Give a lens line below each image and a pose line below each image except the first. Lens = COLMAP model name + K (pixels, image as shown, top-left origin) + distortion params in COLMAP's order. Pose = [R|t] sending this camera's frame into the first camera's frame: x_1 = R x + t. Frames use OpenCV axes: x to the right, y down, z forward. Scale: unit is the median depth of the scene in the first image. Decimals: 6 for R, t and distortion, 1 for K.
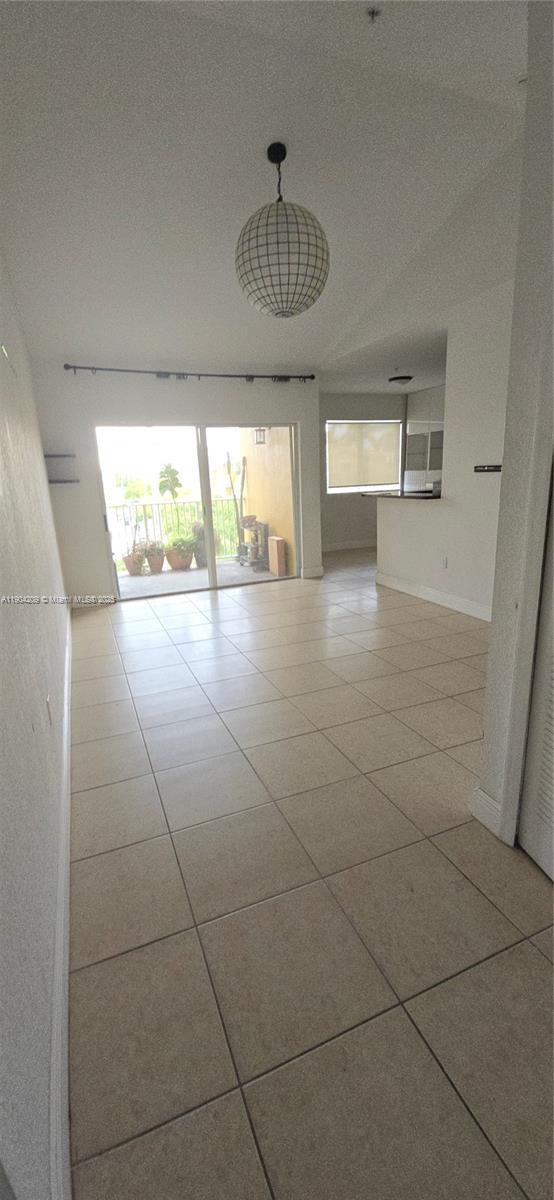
lens RADIAL K [[489.4, 0, 275.7], [0, 489.4, 599.9], [0, 0, 1]] dist [0.003524, -0.004559]
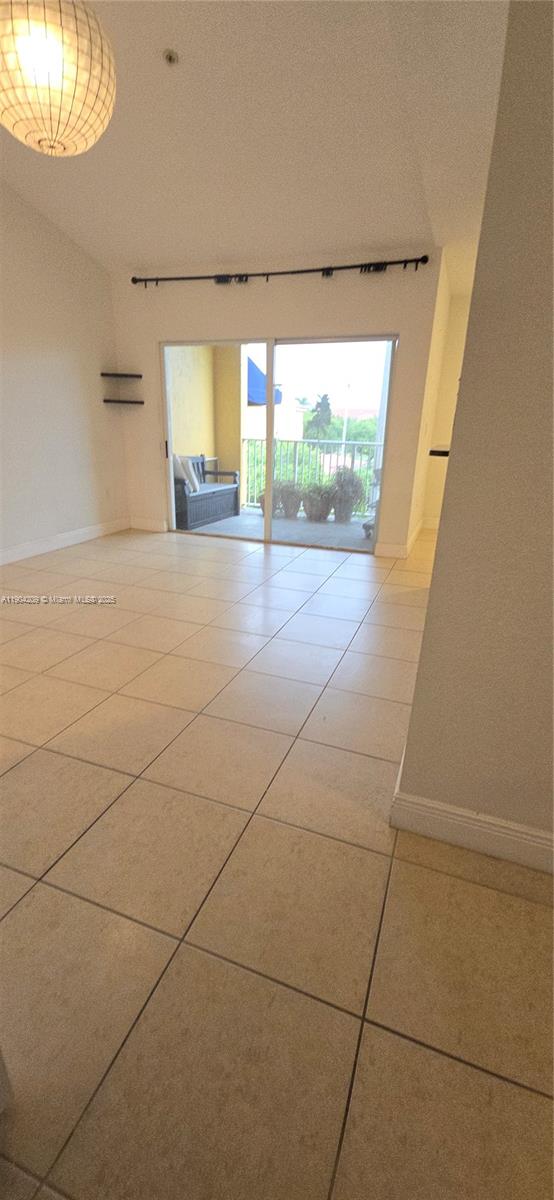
lens RADIAL K [[489.4, 0, 270.6], [0, 489.4, 601.9], [0, 0, 1]] dist [0.003524, -0.004559]
pose [[0.729412, 0.290205, -0.619466, 0.377000], [-0.226539, 0.956932, 0.181553, -0.067136], [0.645475, 0.007906, 0.763741, 0.289496]]
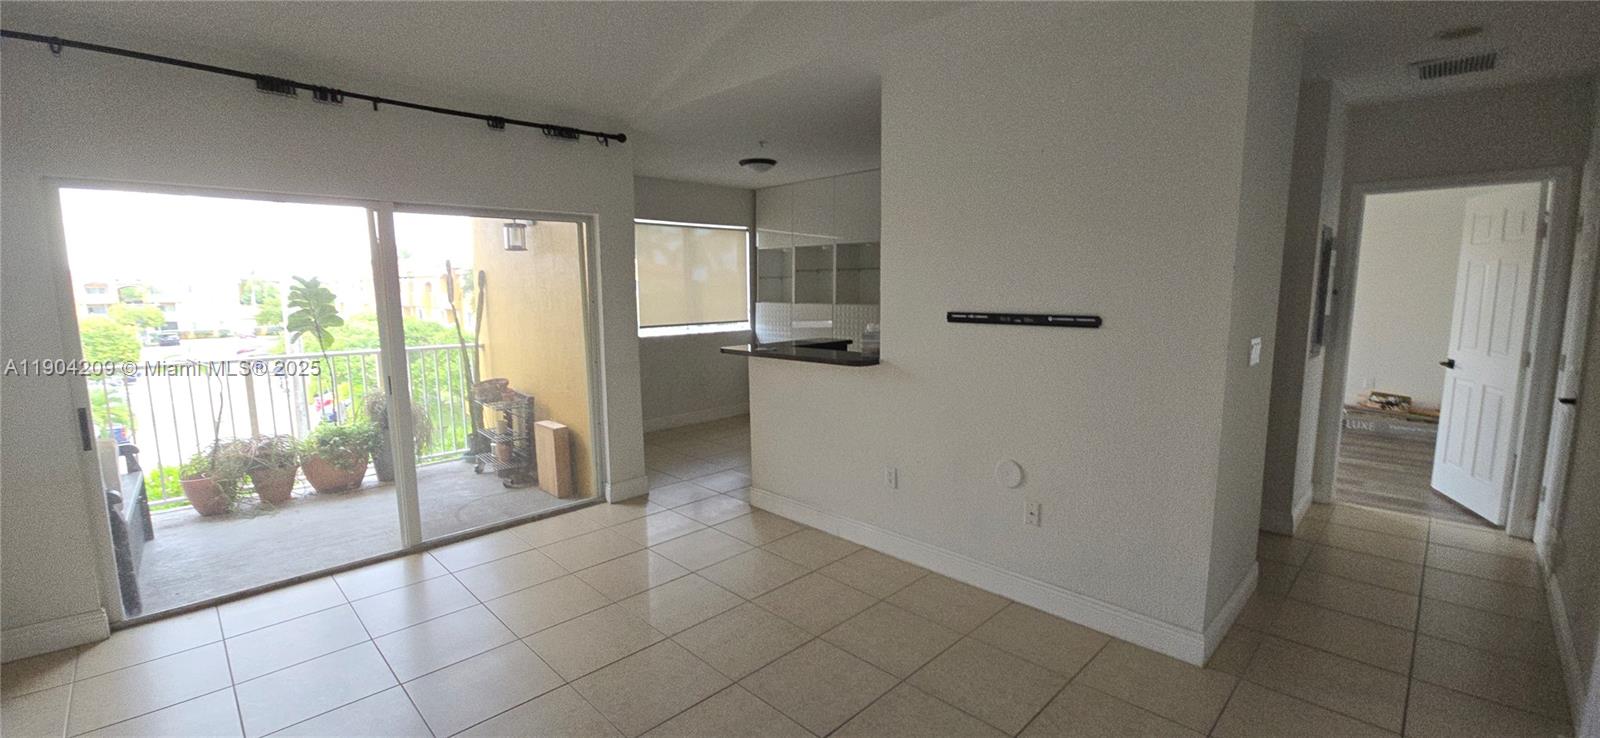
lens RADIAL K [[652.6, 0, 805.6], [0, 652.6, 371.2], [0, 0, 1]] dist [0.003524, -0.004559]
pose [[0.920153, -0.016630, 0.391206, -0.020455], [0.069440, 0.990192, -0.121237, -0.075636], [-0.385352, 0.138722, 0.912283, 0.233684]]
